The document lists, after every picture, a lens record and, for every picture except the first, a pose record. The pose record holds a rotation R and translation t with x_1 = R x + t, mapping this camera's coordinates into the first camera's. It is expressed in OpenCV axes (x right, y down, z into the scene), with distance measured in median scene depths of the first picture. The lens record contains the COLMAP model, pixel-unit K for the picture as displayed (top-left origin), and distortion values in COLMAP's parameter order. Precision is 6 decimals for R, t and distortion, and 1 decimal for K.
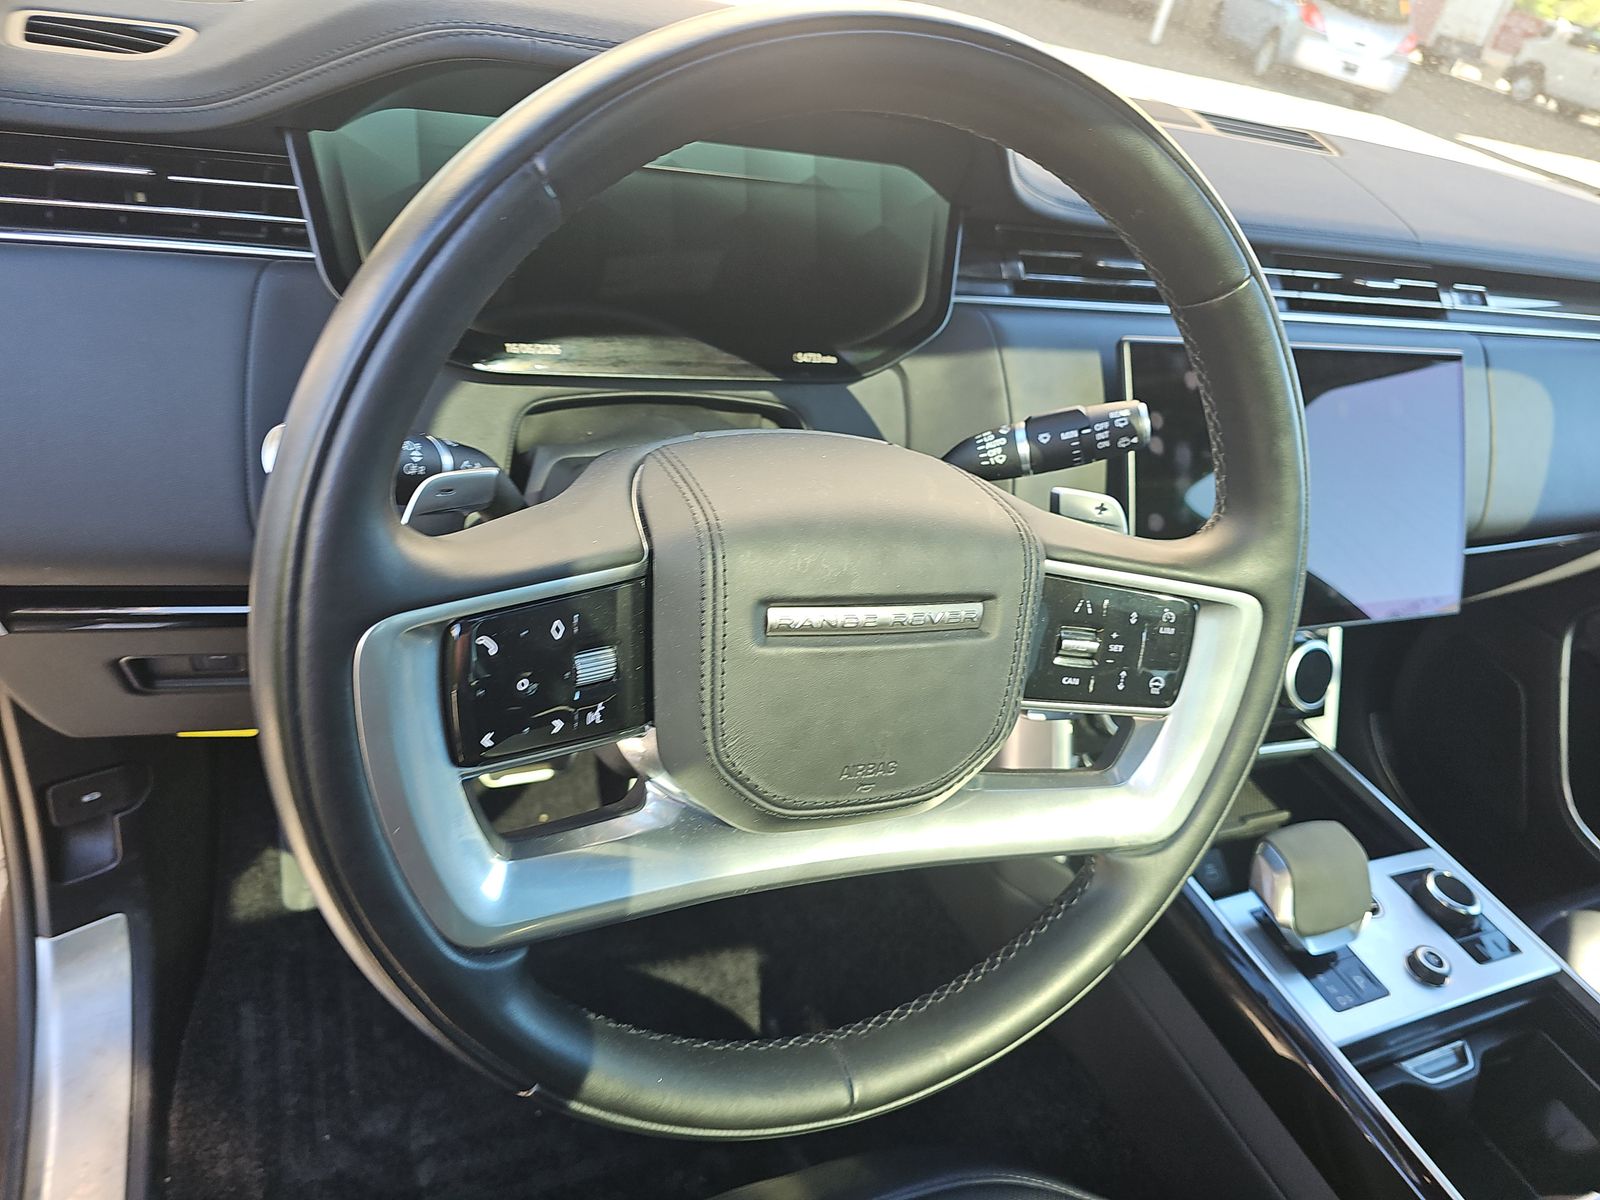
lens RADIAL K [[1077.8, 0, 795.9], [0, 1077.8, 612.5], [0, 0, 1]] dist [-0.000564, 0.000363]
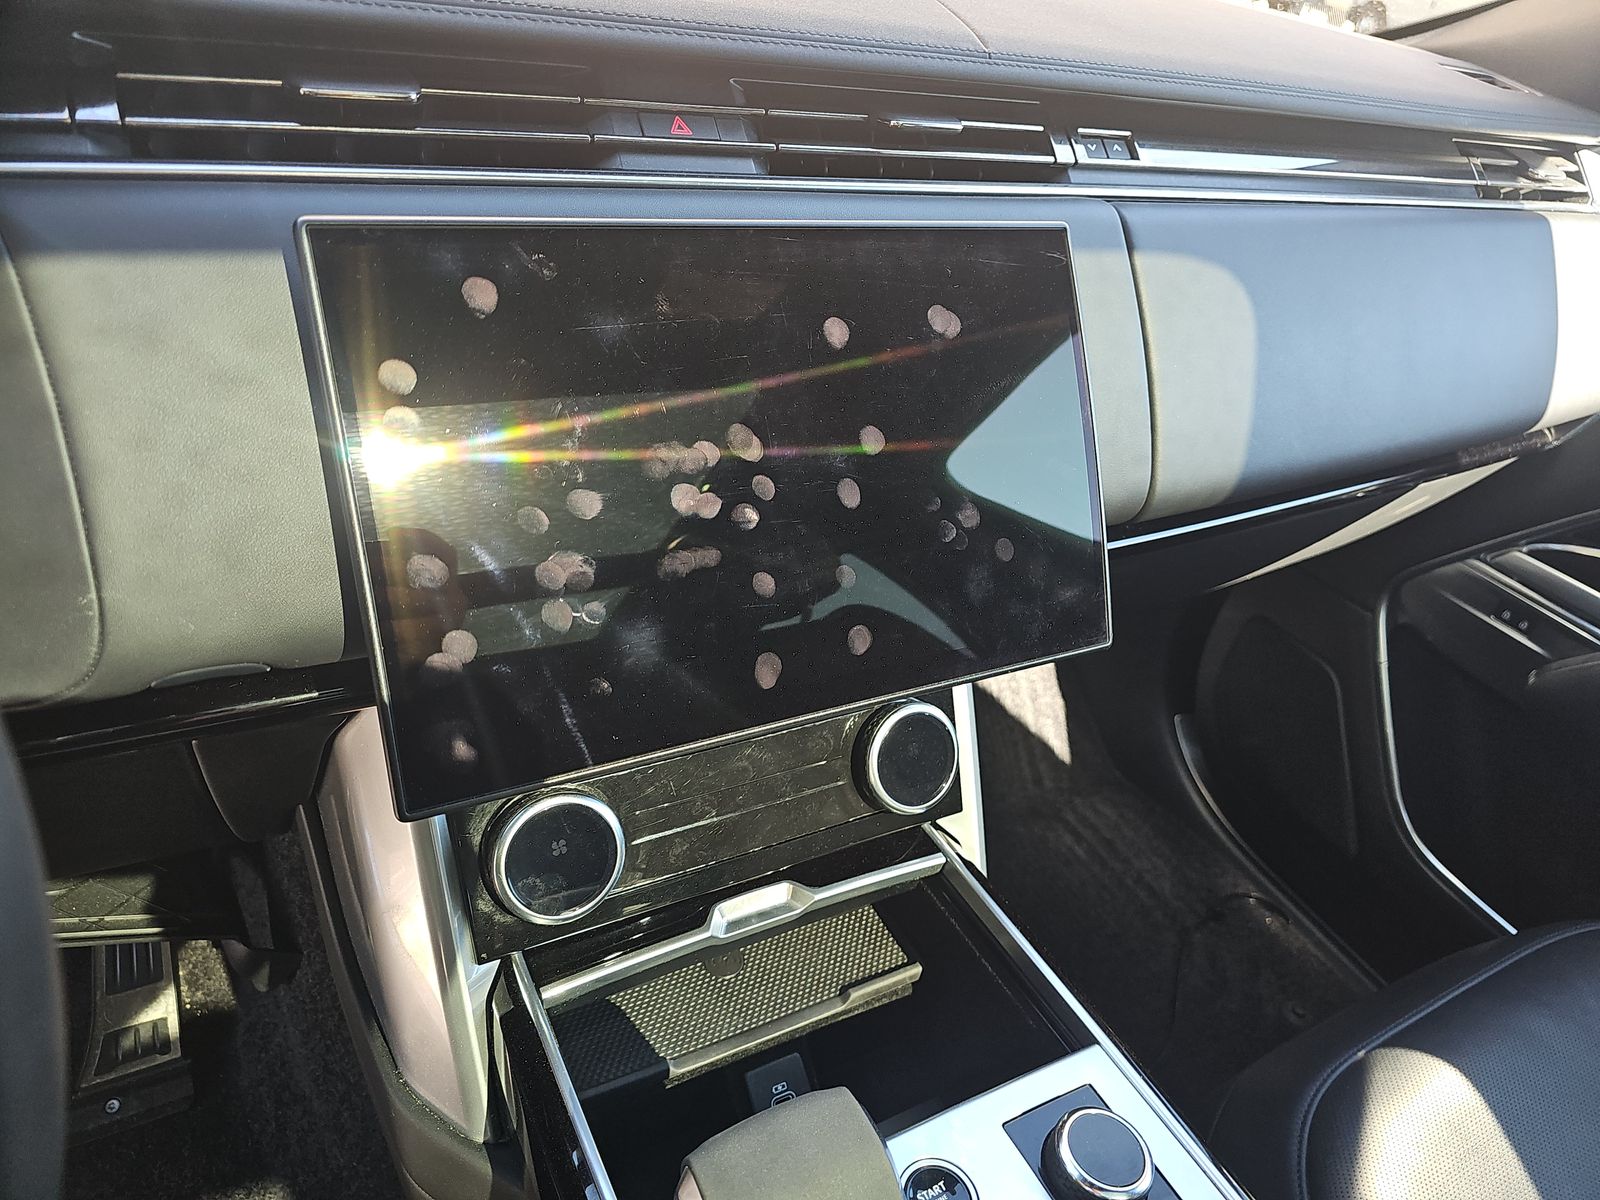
lens RADIAL K [[1077.8, 0, 802.6], [0, 1077.8, 599.4], [0, 0, 1]] dist [-0.000564, 0.000363]
pose [[0.992760, -0.100844, 0.065255, 0.382890], [0.101128, 0.994873, -0.001059, -0.041242], [-0.064813, 0.007650, 0.997868, 0.376760]]
